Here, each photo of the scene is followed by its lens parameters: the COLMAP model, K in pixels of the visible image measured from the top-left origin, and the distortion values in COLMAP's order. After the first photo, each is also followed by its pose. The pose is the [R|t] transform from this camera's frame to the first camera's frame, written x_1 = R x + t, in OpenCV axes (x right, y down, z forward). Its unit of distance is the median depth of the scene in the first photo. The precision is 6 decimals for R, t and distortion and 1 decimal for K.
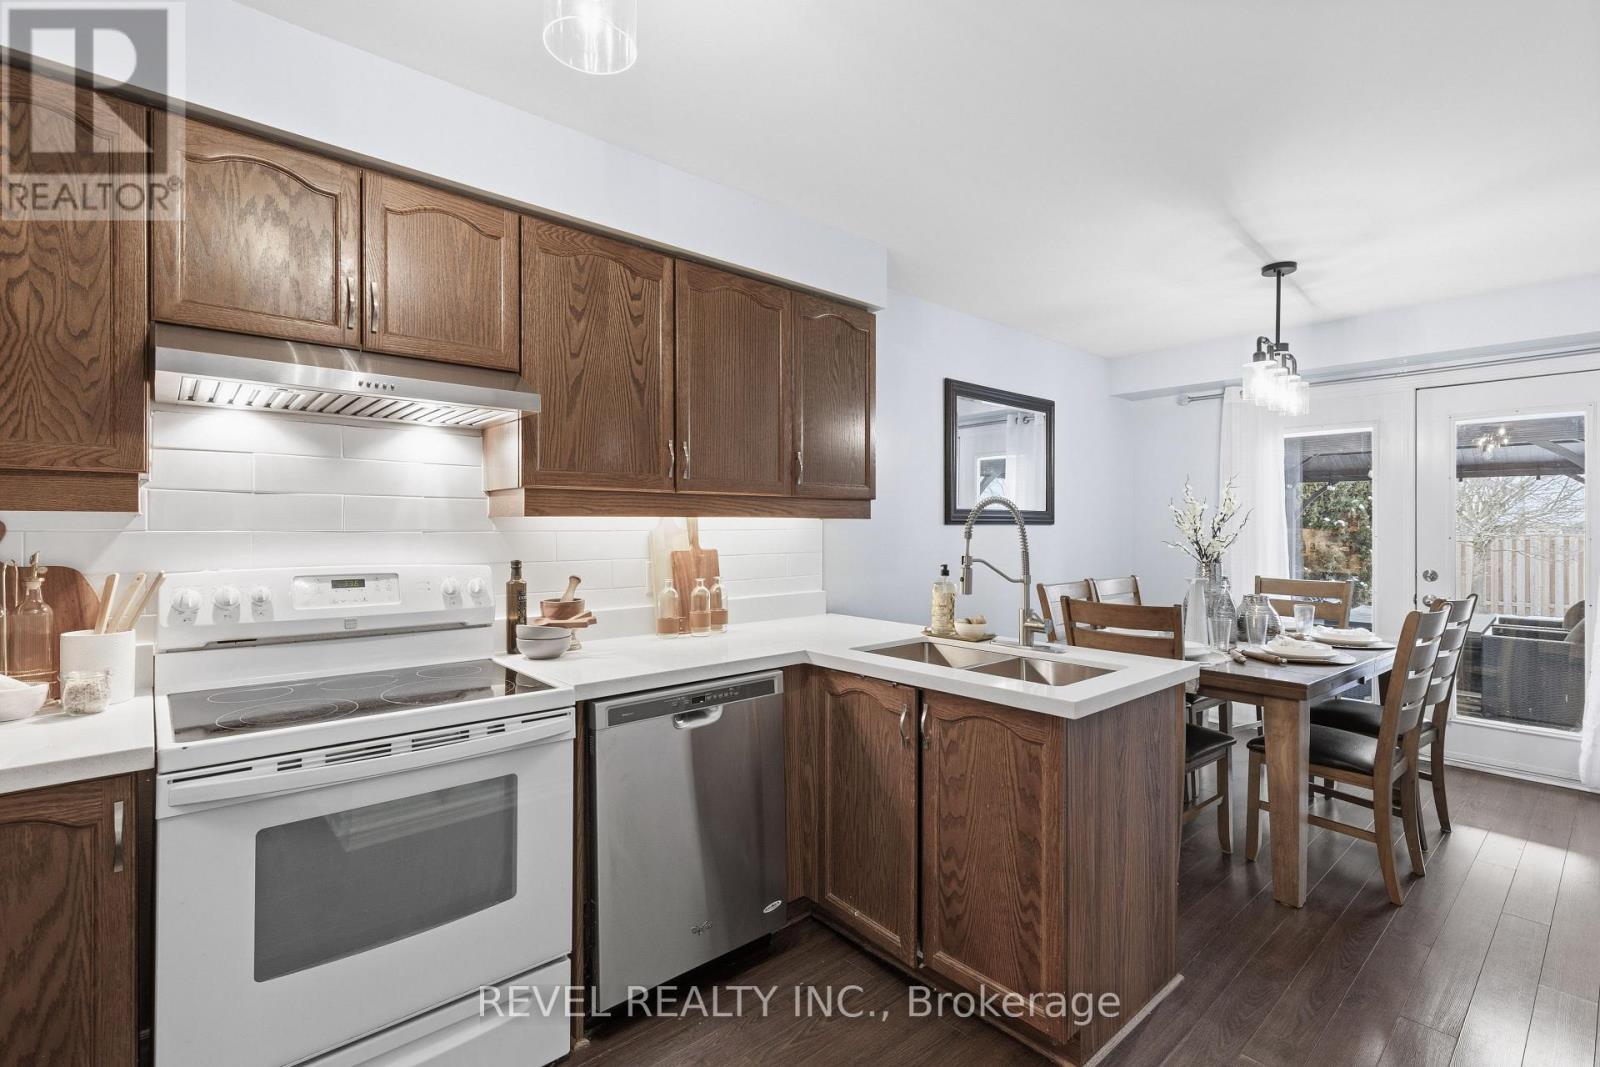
lens RADIAL K [[738.1, 0, 806.0], [0, 738.1, 525.6], [0, 0, 1]] dist [0.011100, -0.000891]
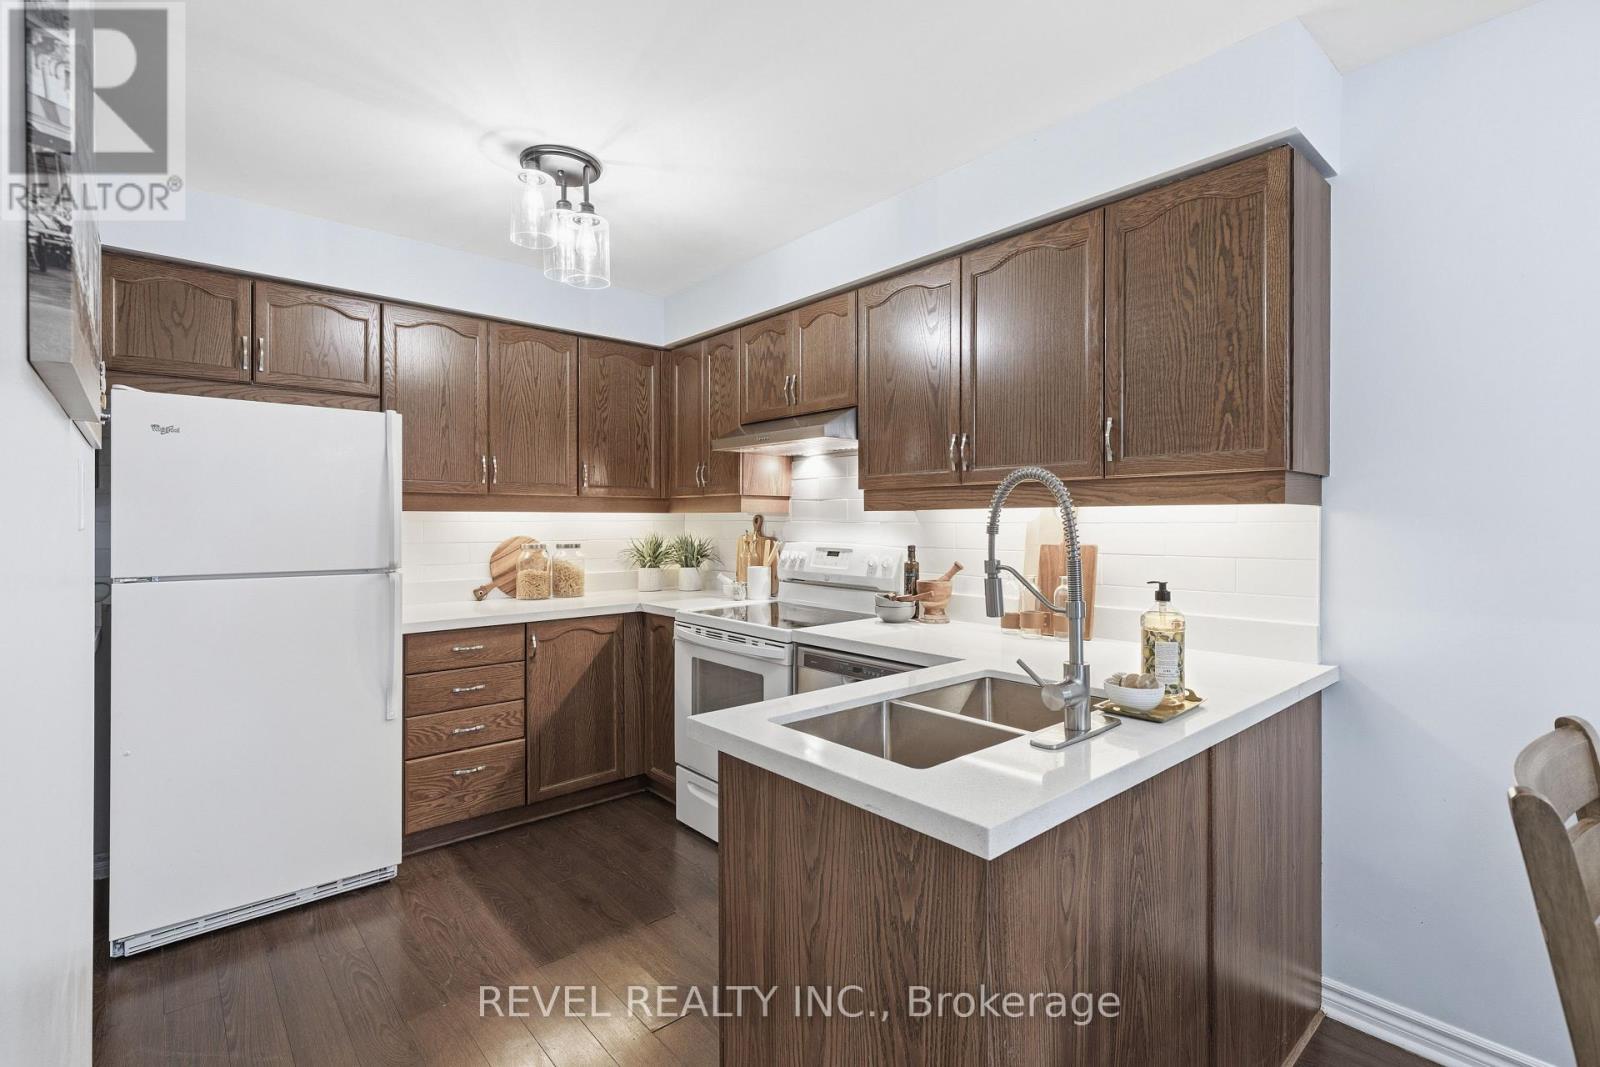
lens RADIAL K [[738.1, 0, 777.1], [0, 738.1, 519.7], [0, 0, 1]] dist [0.011100, -0.000891]
pose [[-0.031625, -0.000238, -0.999500, 0.885693], [0.005756, 0.999983, -0.000421, 0.002467], [0.999483, -0.005767, -0.031623, 0.807612]]
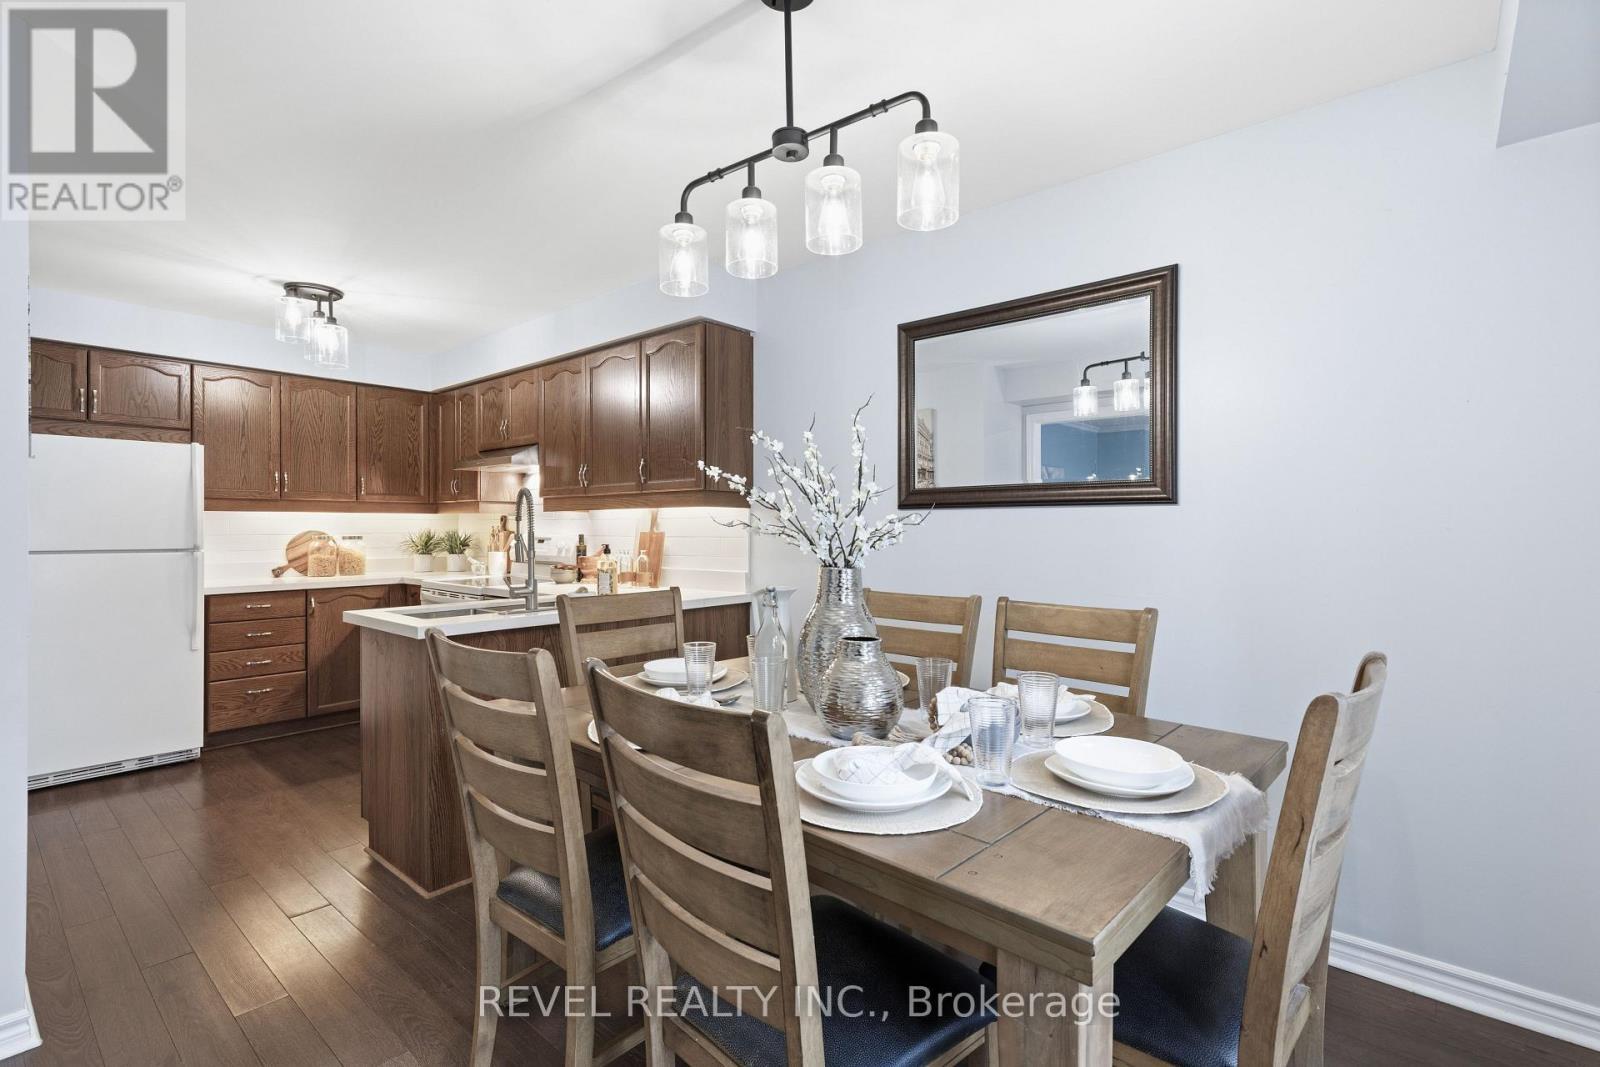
lens RADIAL K [[738.1, 0, 798.7], [0, 738.1, 523.9], [0, 0, 1]] dist [0.011100, -0.000891]
pose [[0.129048, -0.002265, -0.991636, 1.624036], [0.006594, 0.999977, -0.001425, 0.027531], [0.991616, -0.006355, 0.129060, 1.322948]]
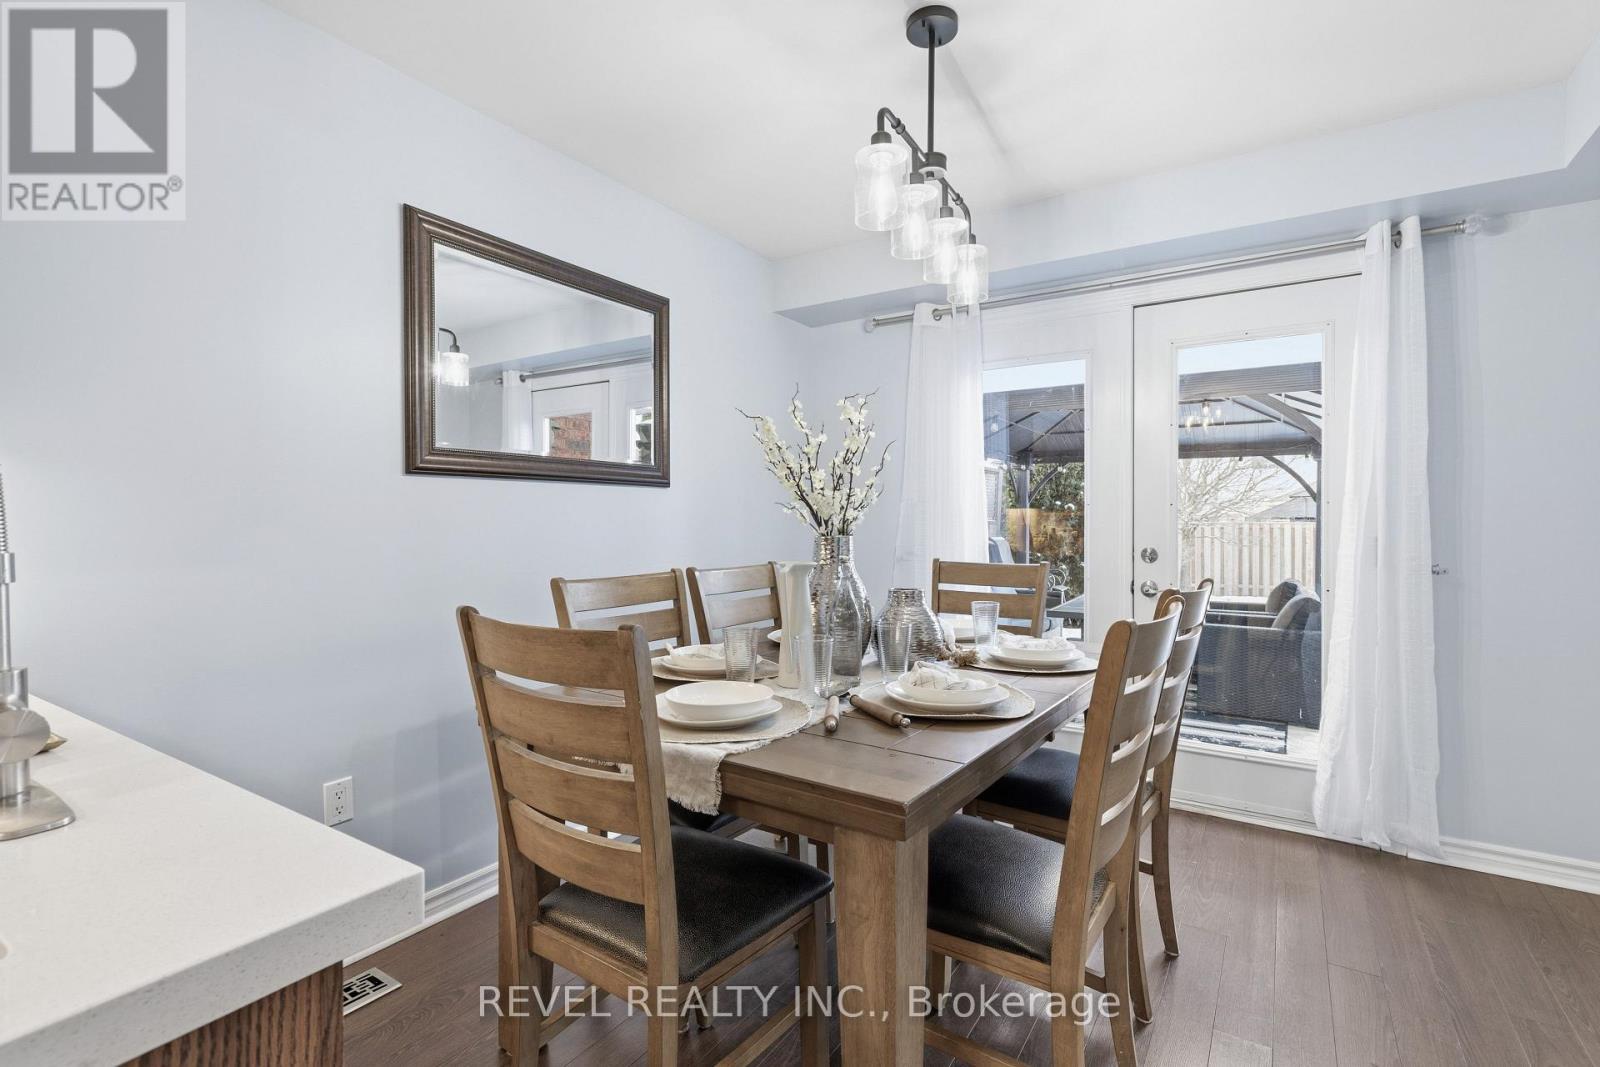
lens RADIAL K [[738.1, 0, 805.0], [0, 738.1, 524.8], [0, 0, 1]] dist [0.011100, -0.000891]
pose [[0.965468, -0.003707, 0.260496, 0.555889], [0.002502, 0.999985, 0.004958, 0.057572], [-0.260510, -0.004135, 0.965462, 0.664752]]
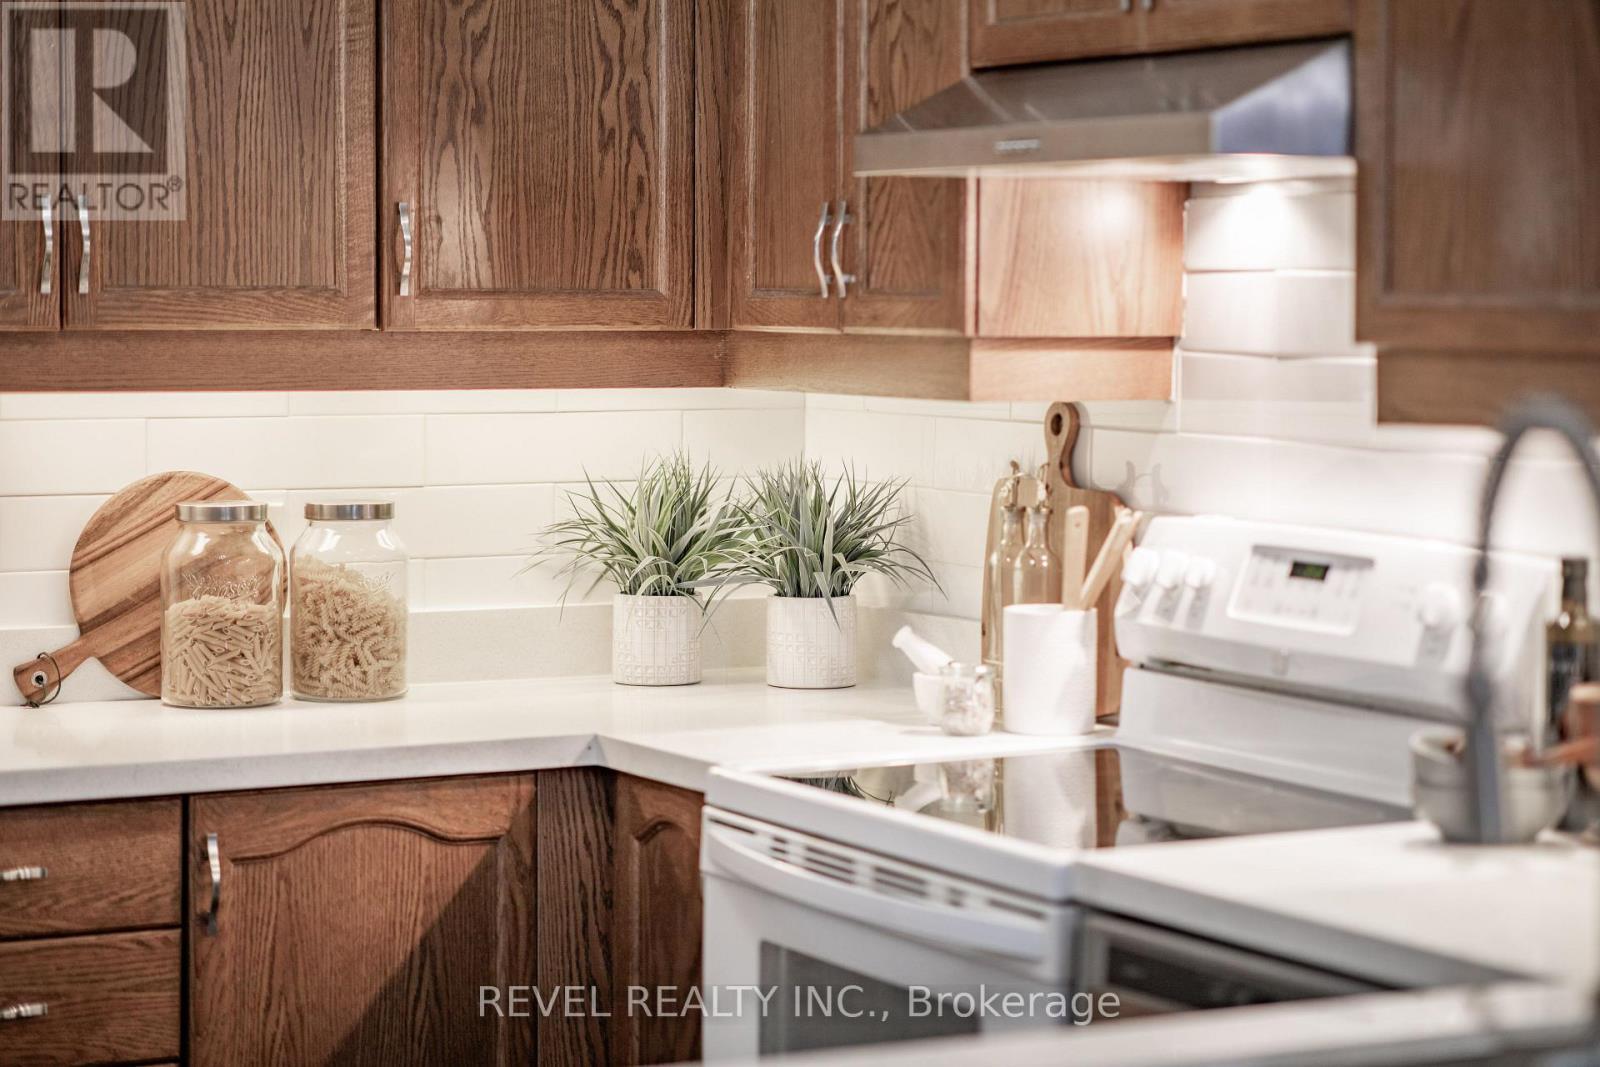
lens RADIAL K [[3746.3, 0, 710.8], [0, 3746.3, 415.1], [0, 0, 1]] dist [0.154756, 0.000000]
pose [[-0.242083, 0.034084, -0.969657, 1.360433], [-0.000804, 0.999375, 0.035330, -0.076575], [0.970255, 0.009332, -0.241905, 1.035398]]
